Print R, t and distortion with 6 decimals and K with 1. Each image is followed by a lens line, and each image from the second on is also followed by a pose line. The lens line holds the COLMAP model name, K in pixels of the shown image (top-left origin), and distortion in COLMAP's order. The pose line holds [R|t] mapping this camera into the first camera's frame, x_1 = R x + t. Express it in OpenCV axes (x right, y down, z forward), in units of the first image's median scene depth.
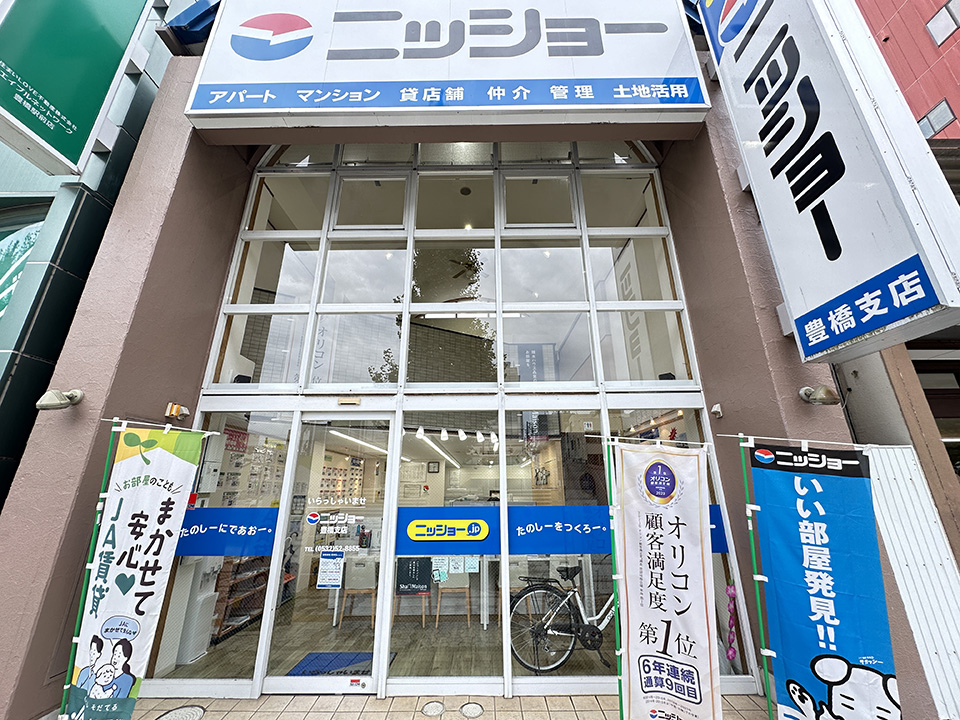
lens RADIAL K [[380.7, 0, 479.9], [0, 380.7, 362.0], [0, 0, 1]] dist [-0.001963, -0.000205]
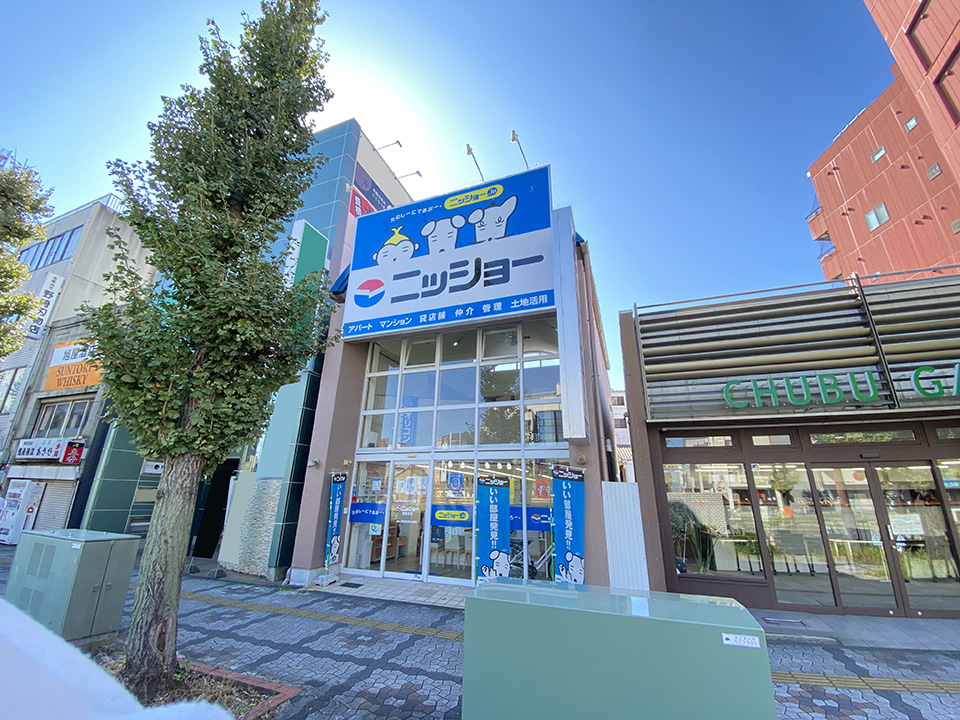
lens RADIAL K [[382.9, 0, 482.2], [0, 382.9, 359.6], [0, 0, 1]] dist [0.023085, 0.000053]
pose [[0.941301, -0.093631, -0.324324, 0.837964], [0.088899, 0.995606, -0.029412, -0.361251], [0.325653, -0.001146, 0.945489, -1.002191]]
